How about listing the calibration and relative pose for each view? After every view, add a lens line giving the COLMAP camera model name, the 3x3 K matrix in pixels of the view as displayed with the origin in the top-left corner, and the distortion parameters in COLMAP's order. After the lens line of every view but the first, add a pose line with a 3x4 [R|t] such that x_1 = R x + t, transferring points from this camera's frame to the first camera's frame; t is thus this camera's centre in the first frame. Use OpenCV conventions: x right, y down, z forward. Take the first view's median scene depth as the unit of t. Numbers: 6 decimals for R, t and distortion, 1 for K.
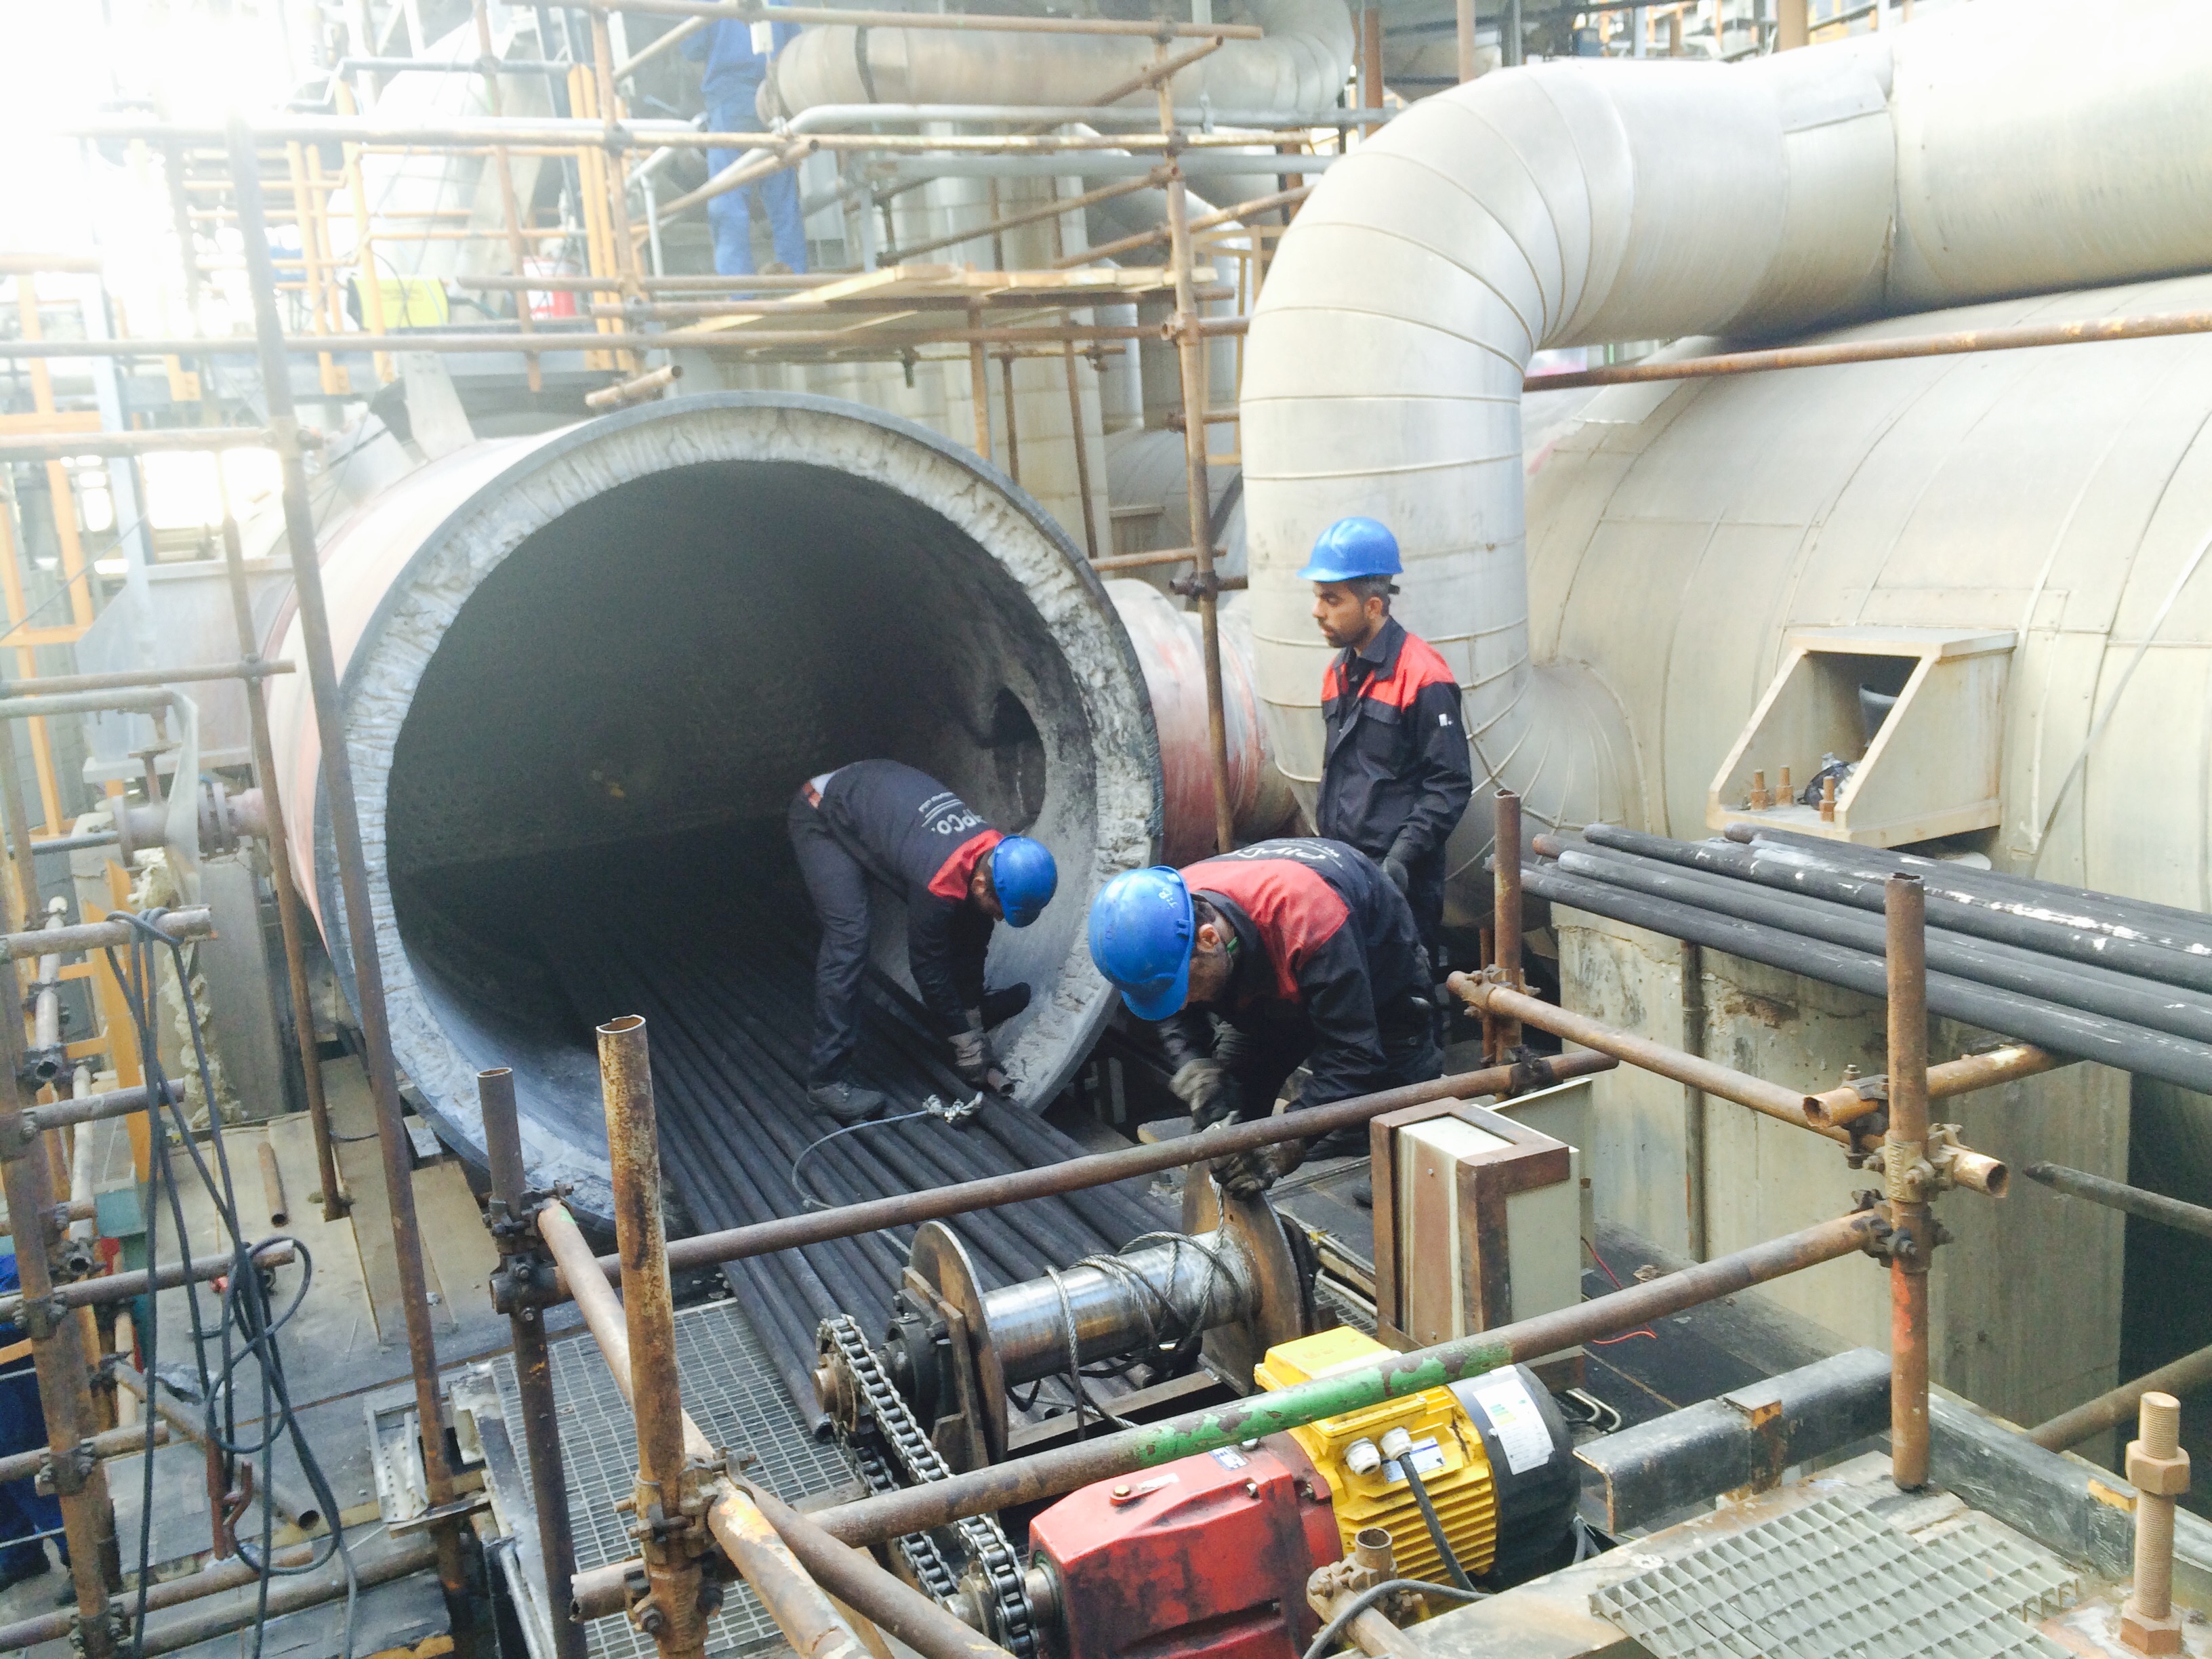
lens RADIAL K [[1865.2, 0, 1105.9], [0, 1865.2, 828.0], [0, 0, 1]] dist [0.042790, -0.008337]
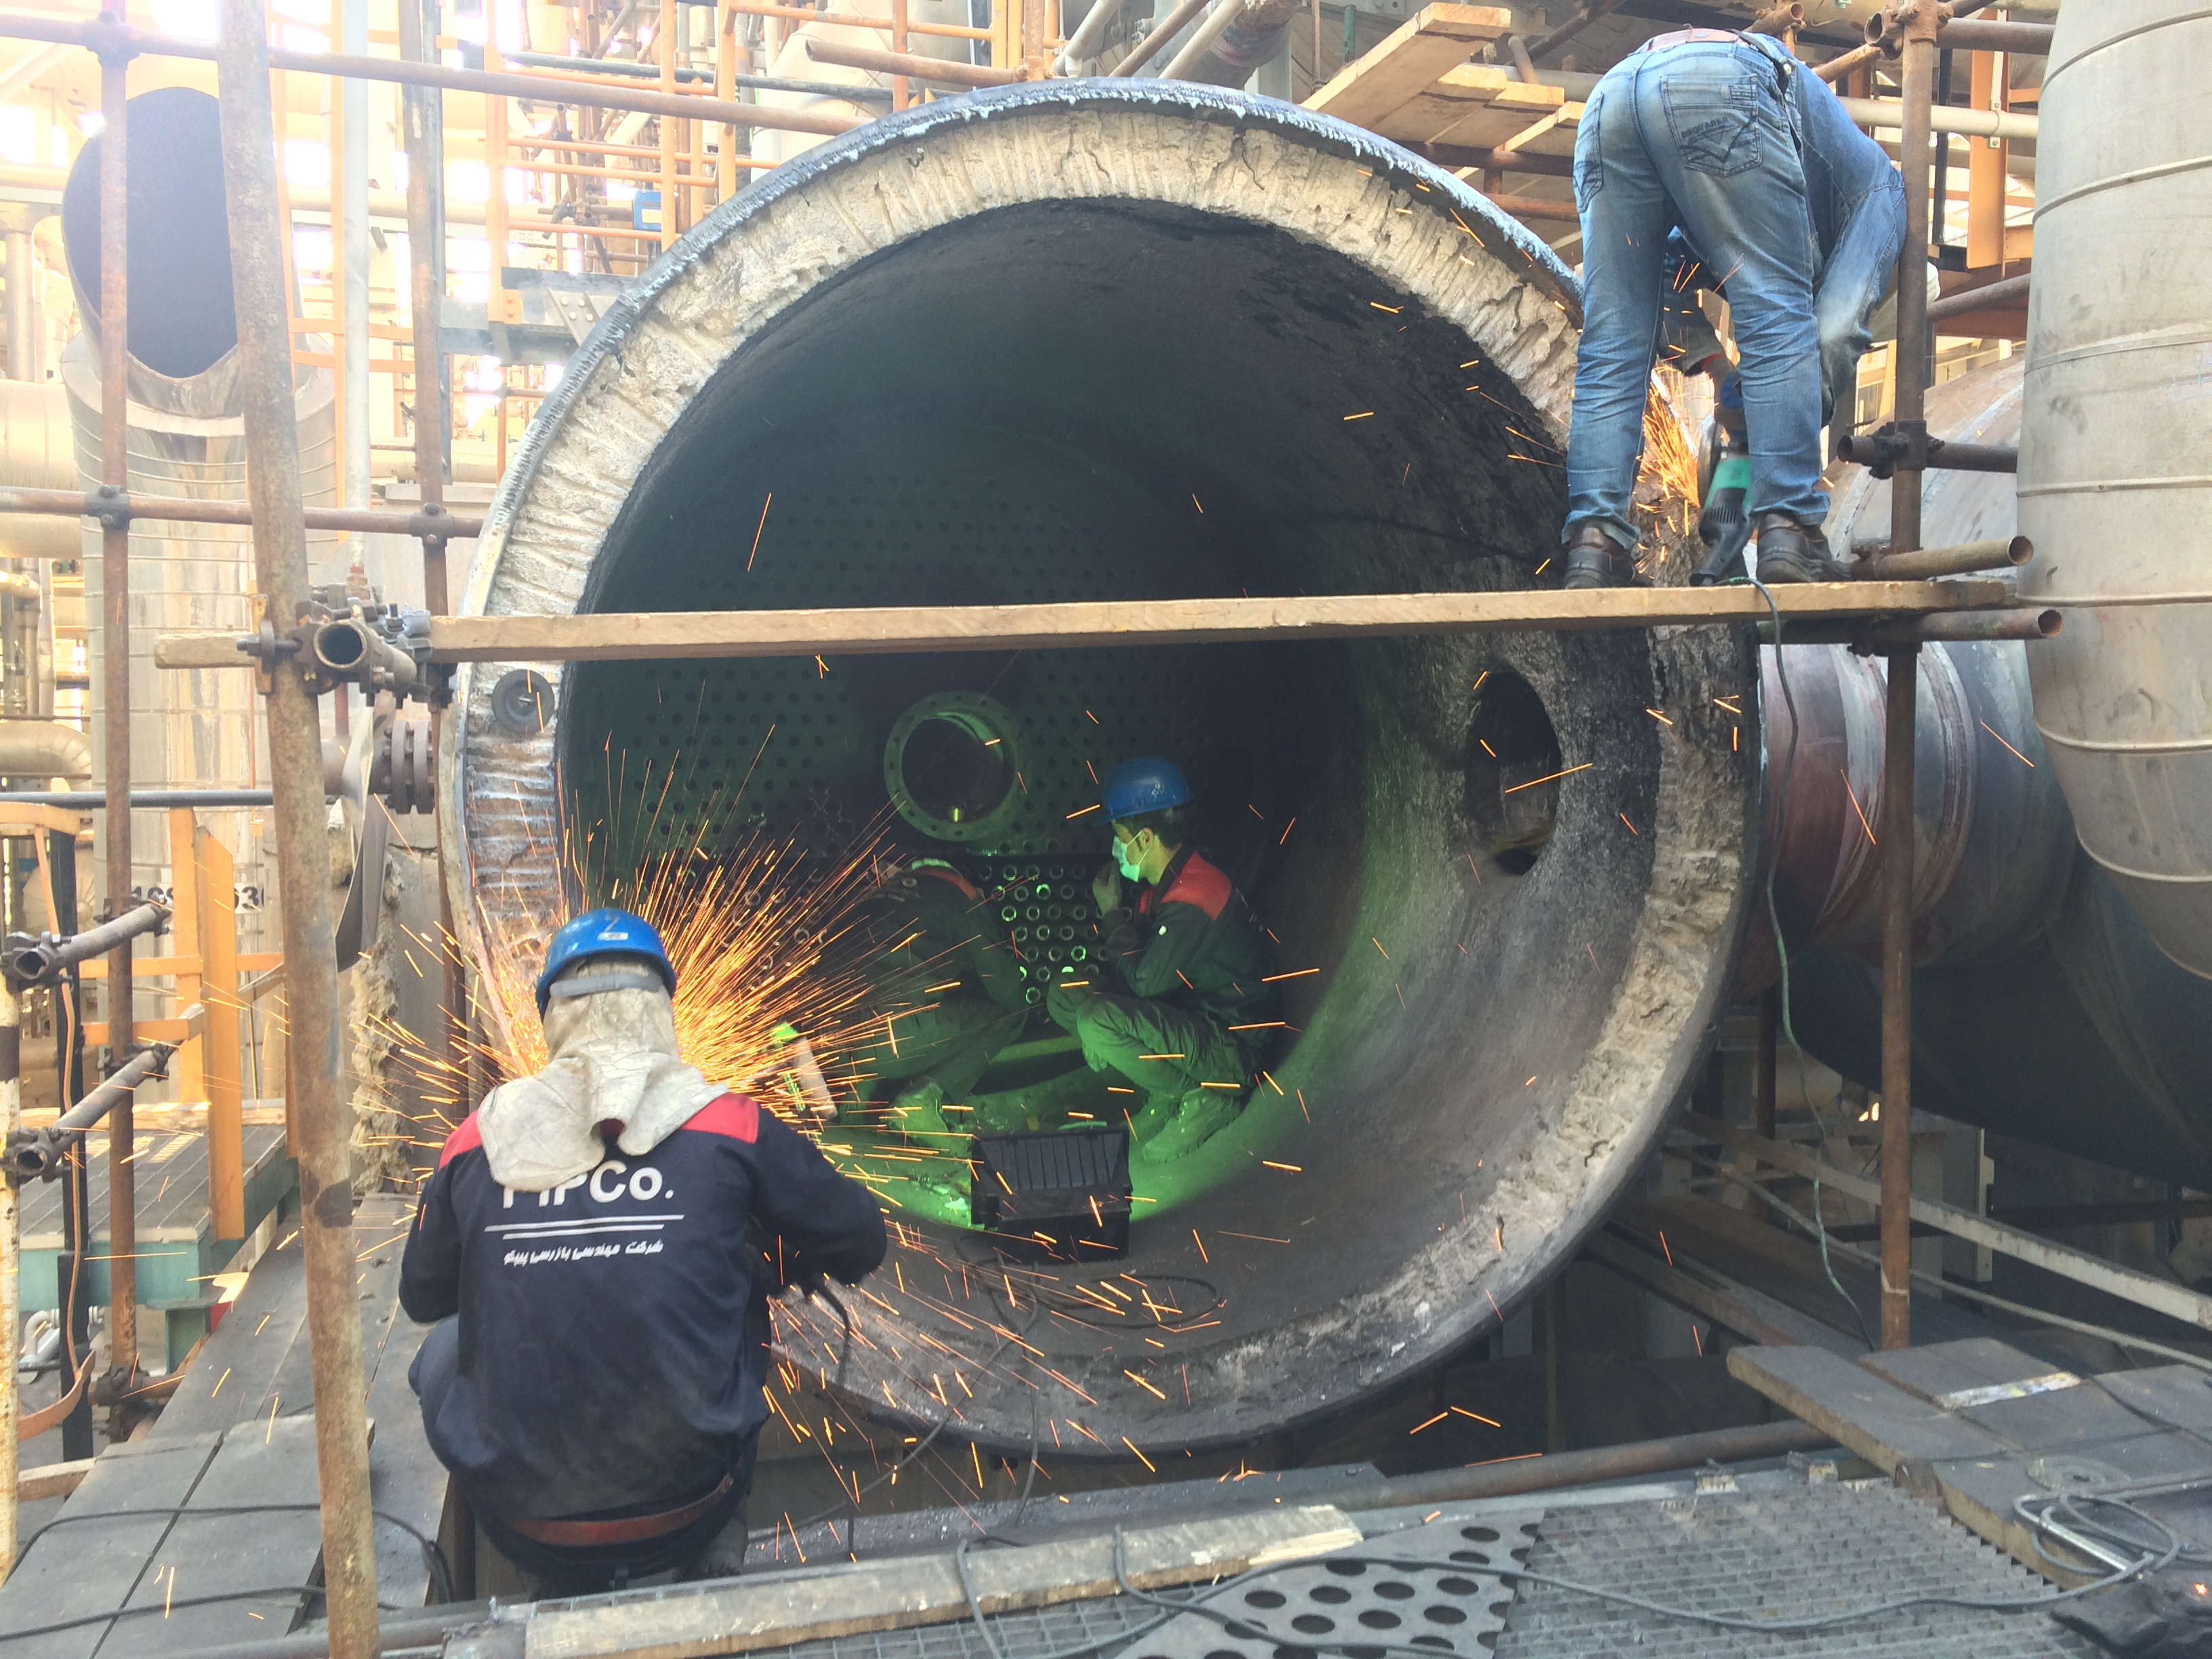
lens RADIAL K [[1865.2, 0, 1102.5], [0, 1865.2, 831.8], [0, 0, 1]] dist [0.042790, -0.008337]
pose [[0.979023, 0.081869, -0.186577, -0.077491], [-0.101622, 0.989897, -0.098881, 0.079843], [0.176597, 0.115768, 0.977452, 0.380398]]
